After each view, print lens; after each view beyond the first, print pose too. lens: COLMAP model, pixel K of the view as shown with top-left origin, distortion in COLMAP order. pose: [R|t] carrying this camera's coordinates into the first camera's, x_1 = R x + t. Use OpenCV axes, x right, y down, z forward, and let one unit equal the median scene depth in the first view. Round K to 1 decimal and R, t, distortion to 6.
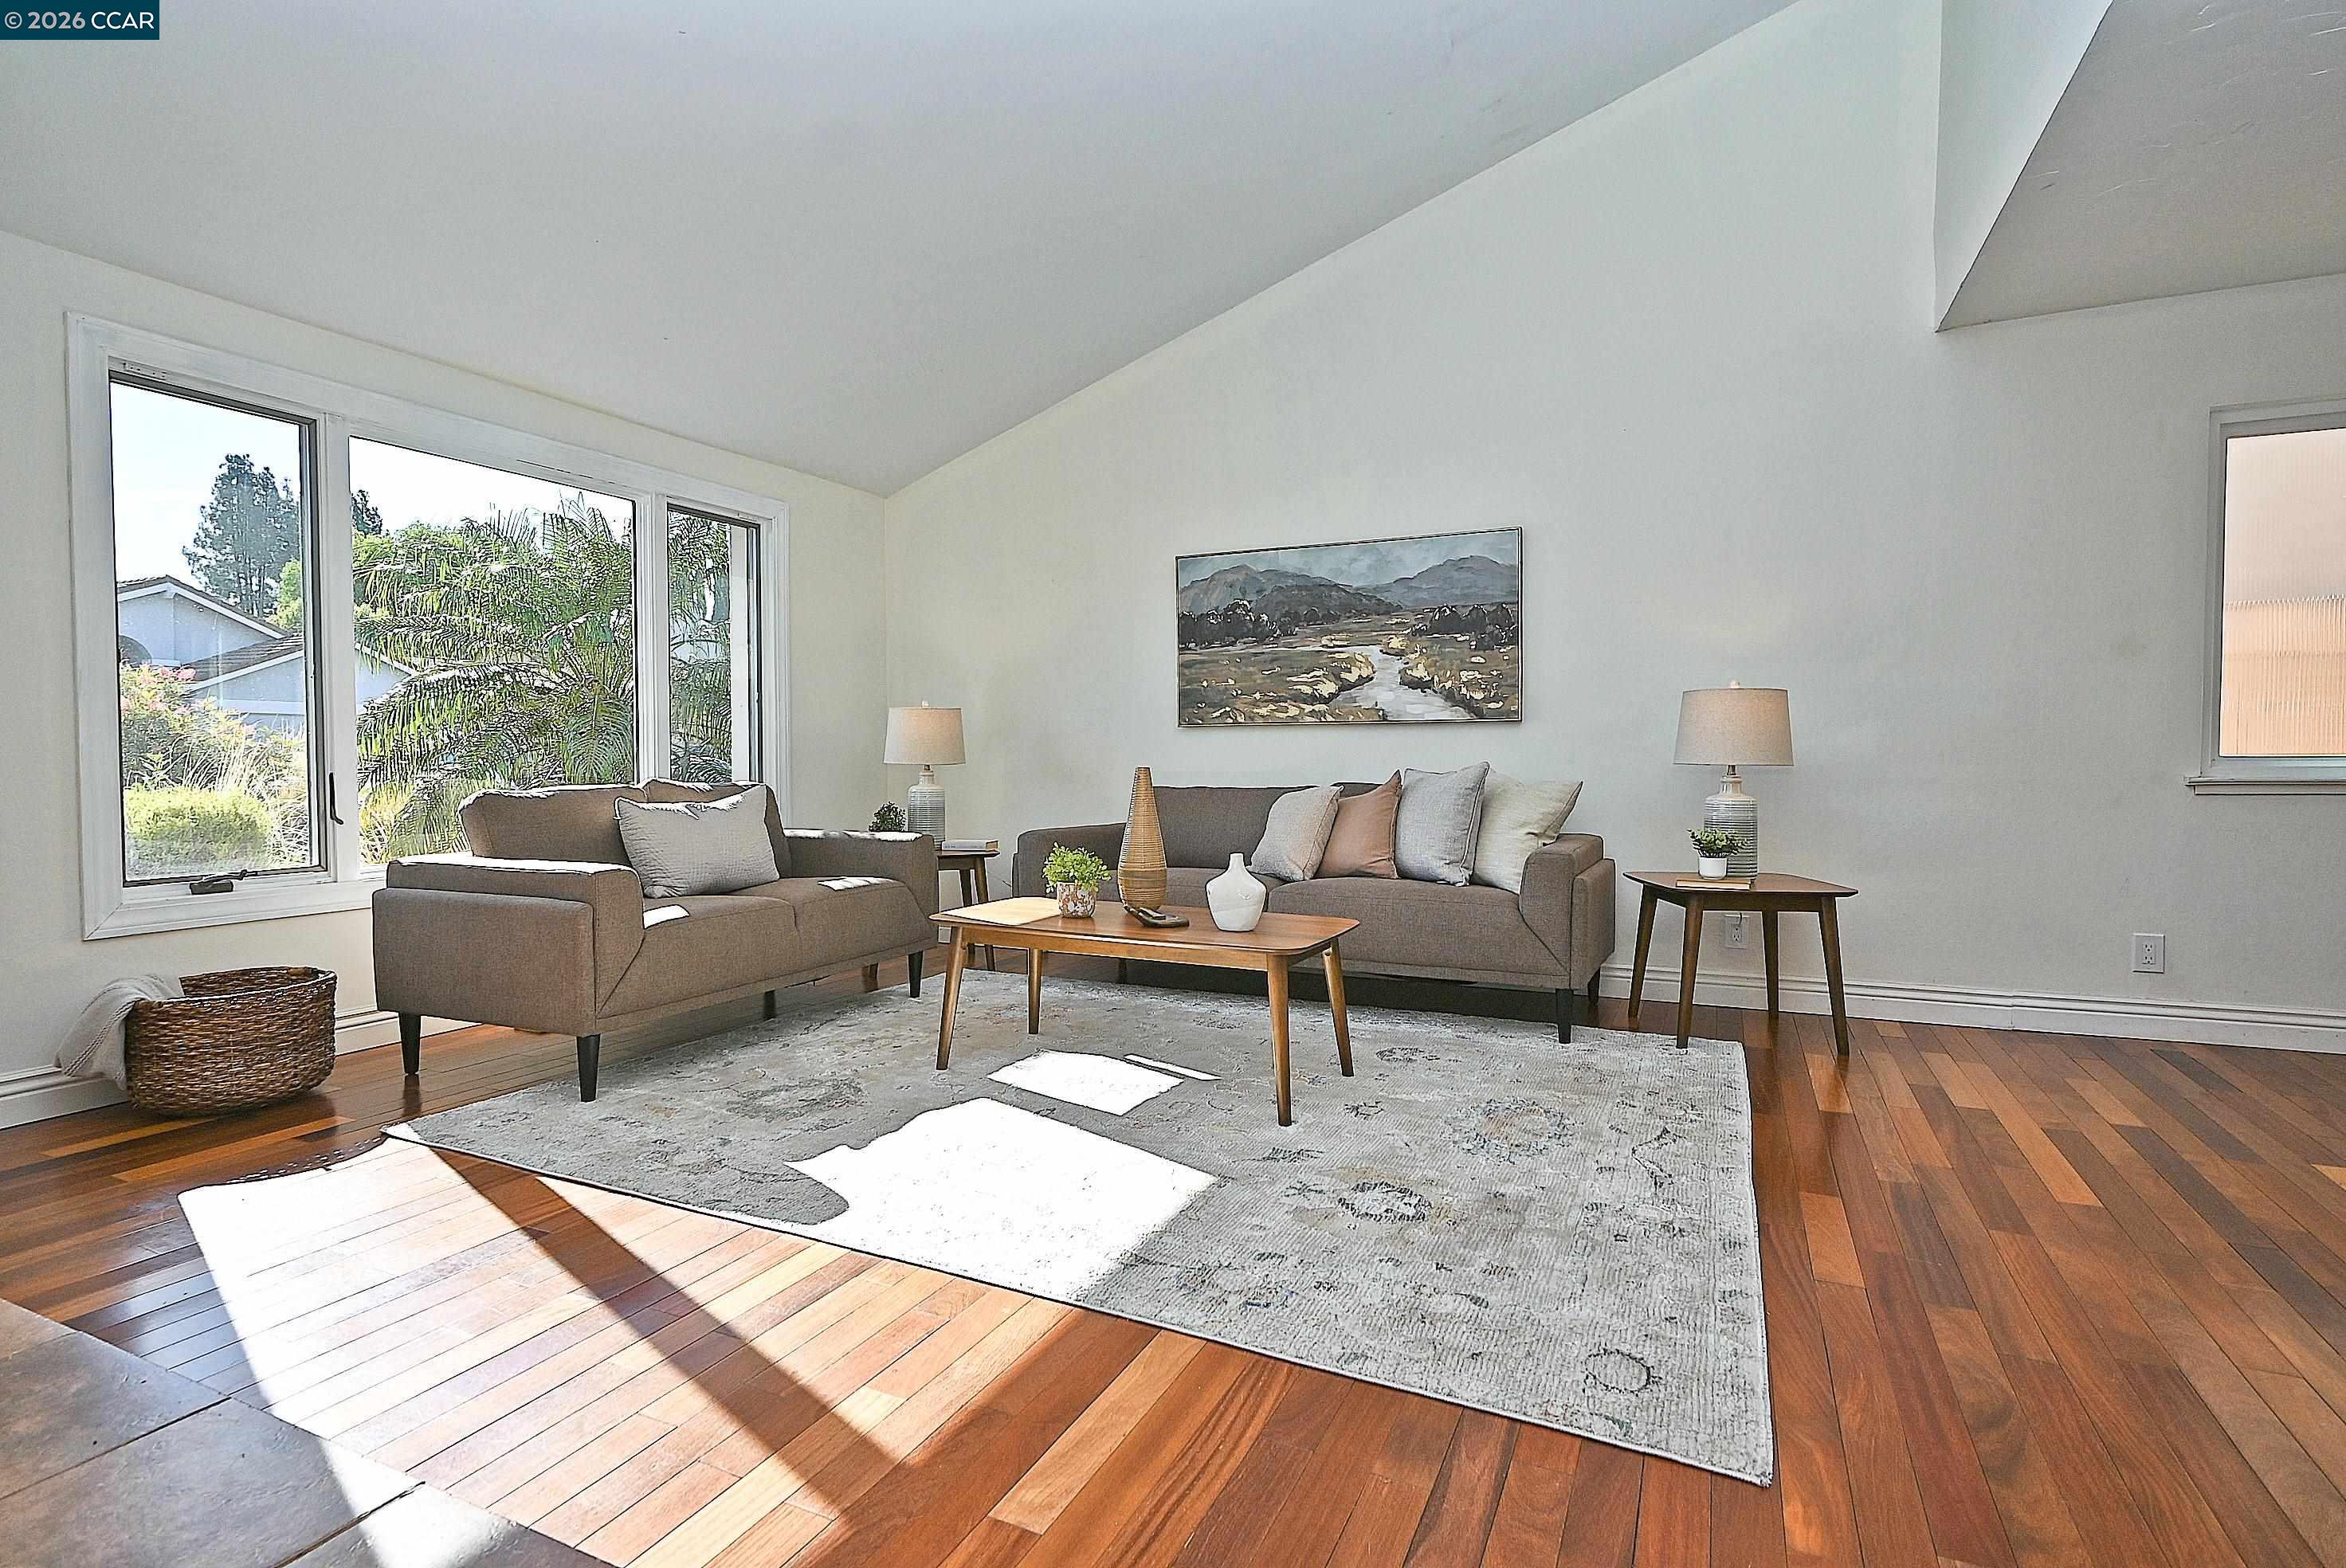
lens RADIAL K [[1201.9, 0, 1173.0], [0, 1201.9, 784.0], [0, 0, 1]] dist [-0.004896, -0.000574]
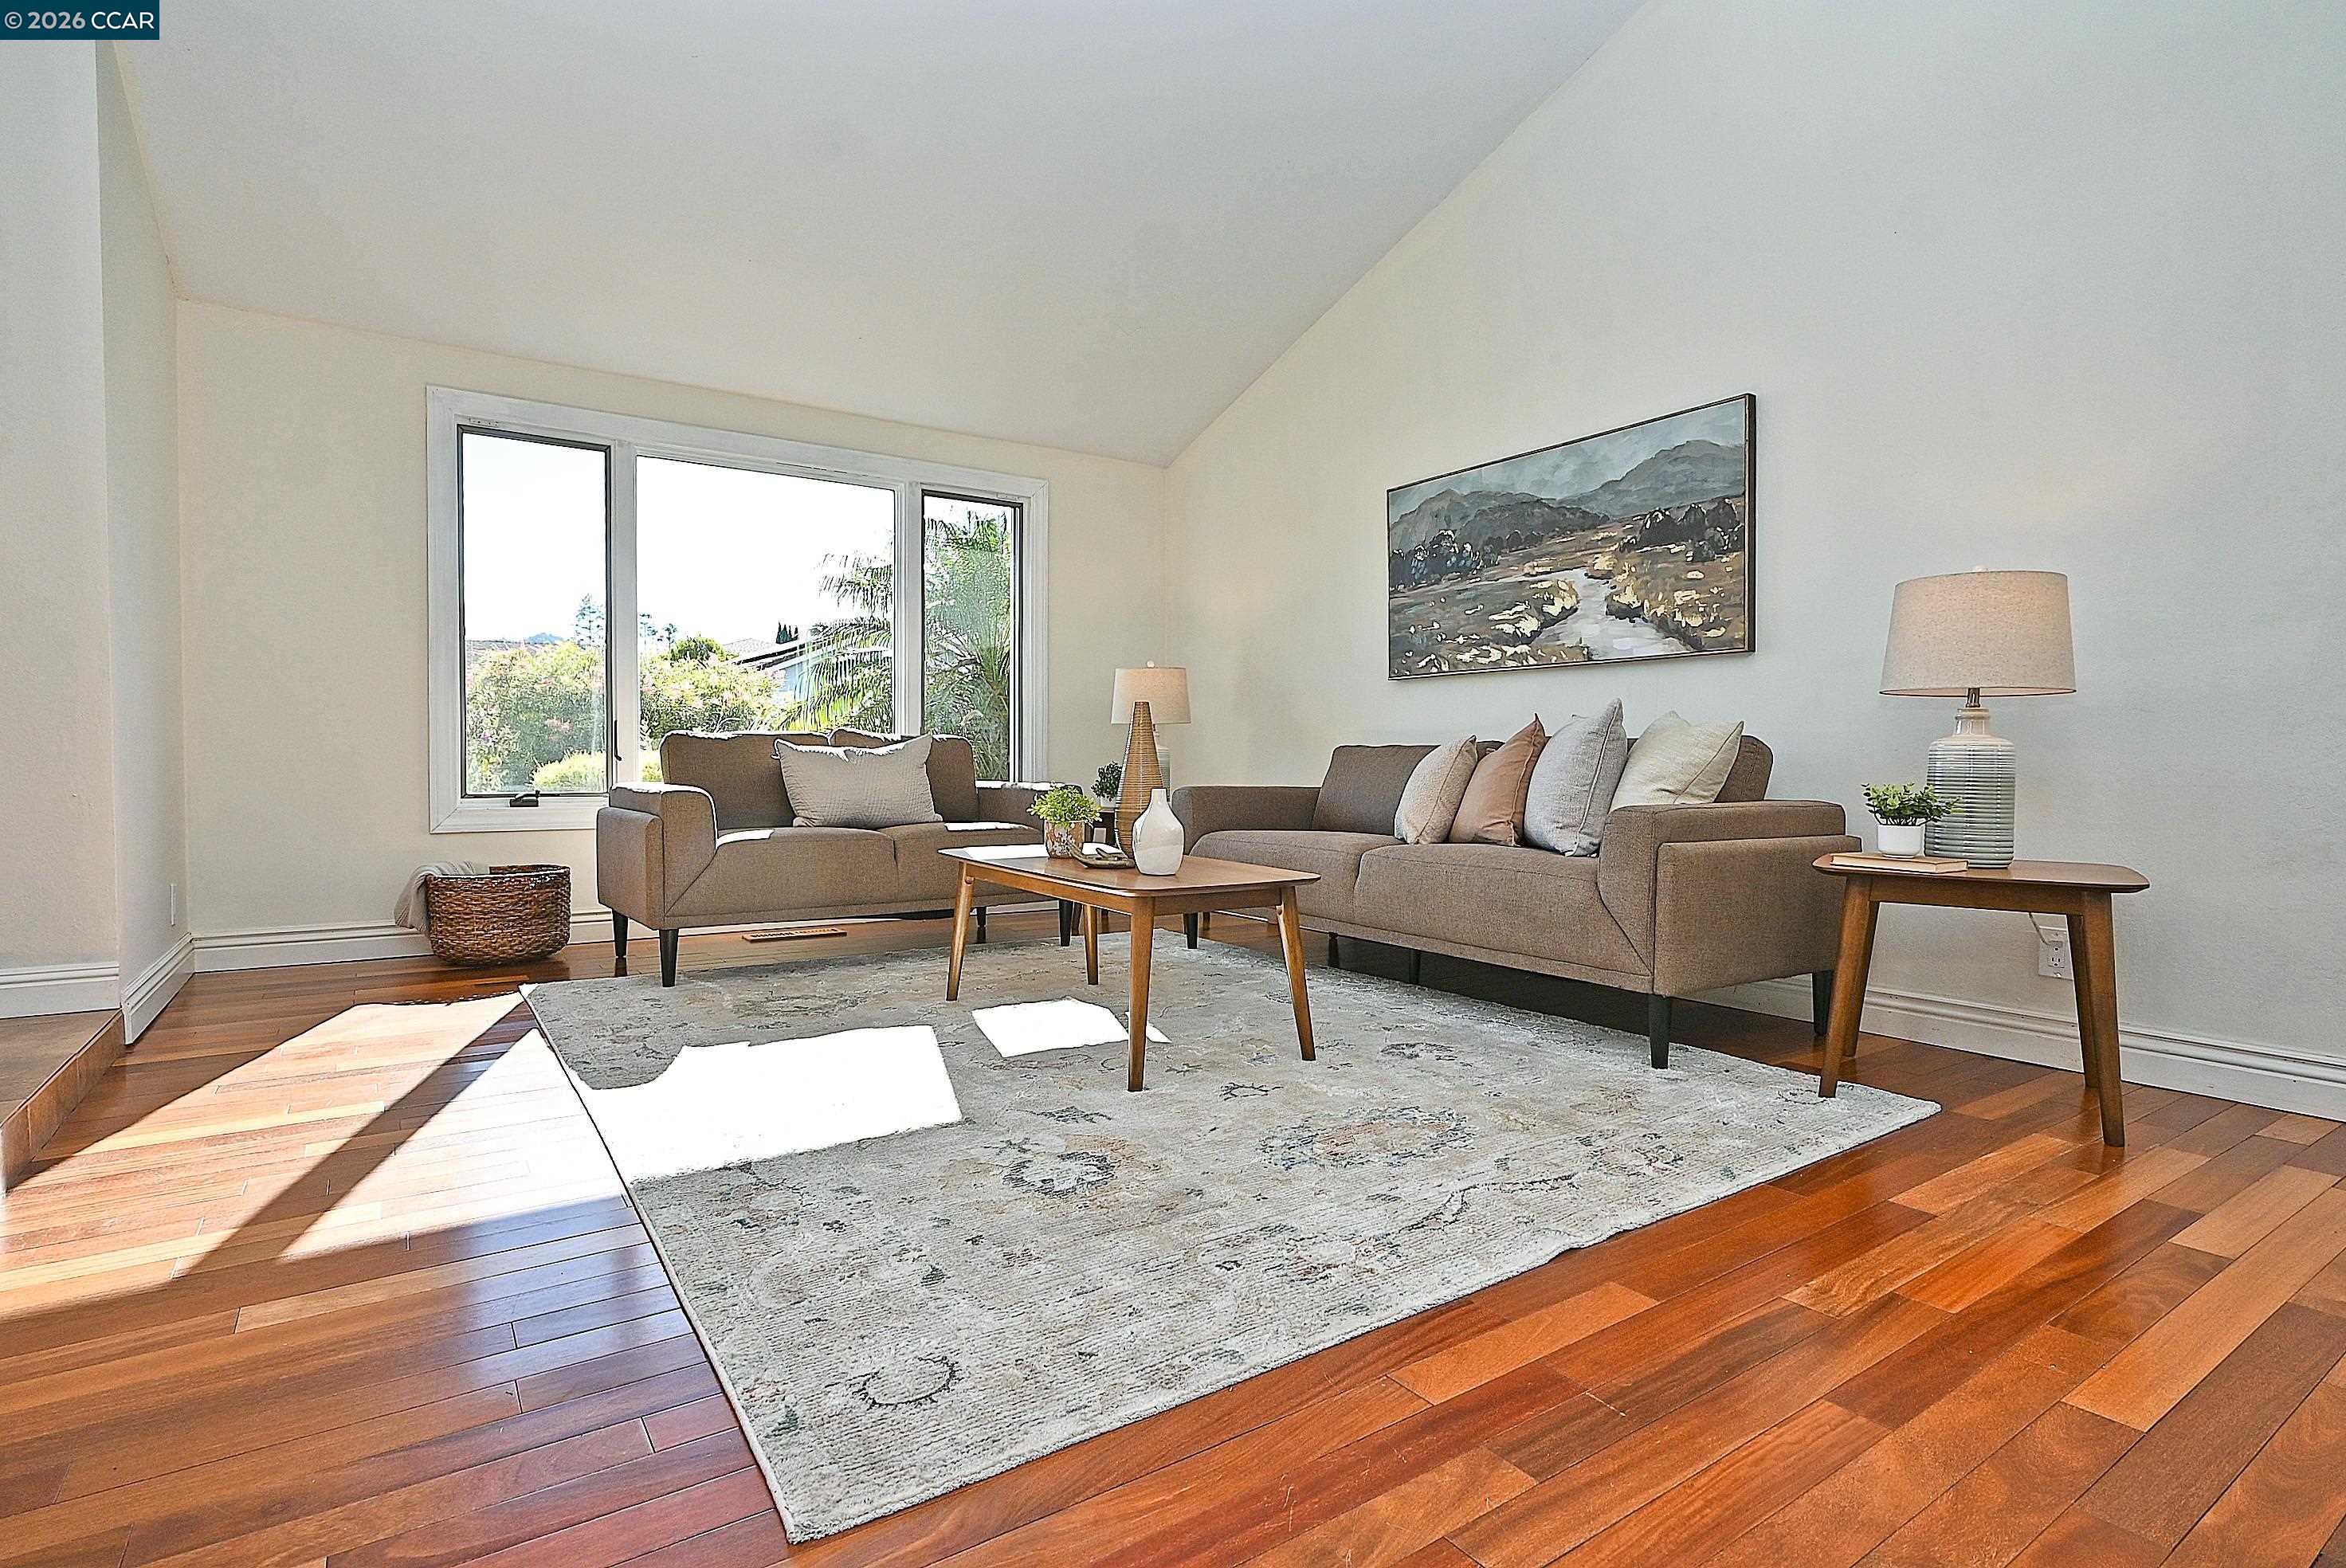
lens RADIAL K [[1207.4, 0, 1173.0], [0, 1207.4, 784.0], [0, 0, 1]] dist [-0.001805, -0.000025]
pose [[0.851250, 0.015721, -0.524525, 0.374452], [-0.020402, 0.999787, -0.003146, 0.039550], [0.524363, 0.013379, 0.851390, 0.166777]]
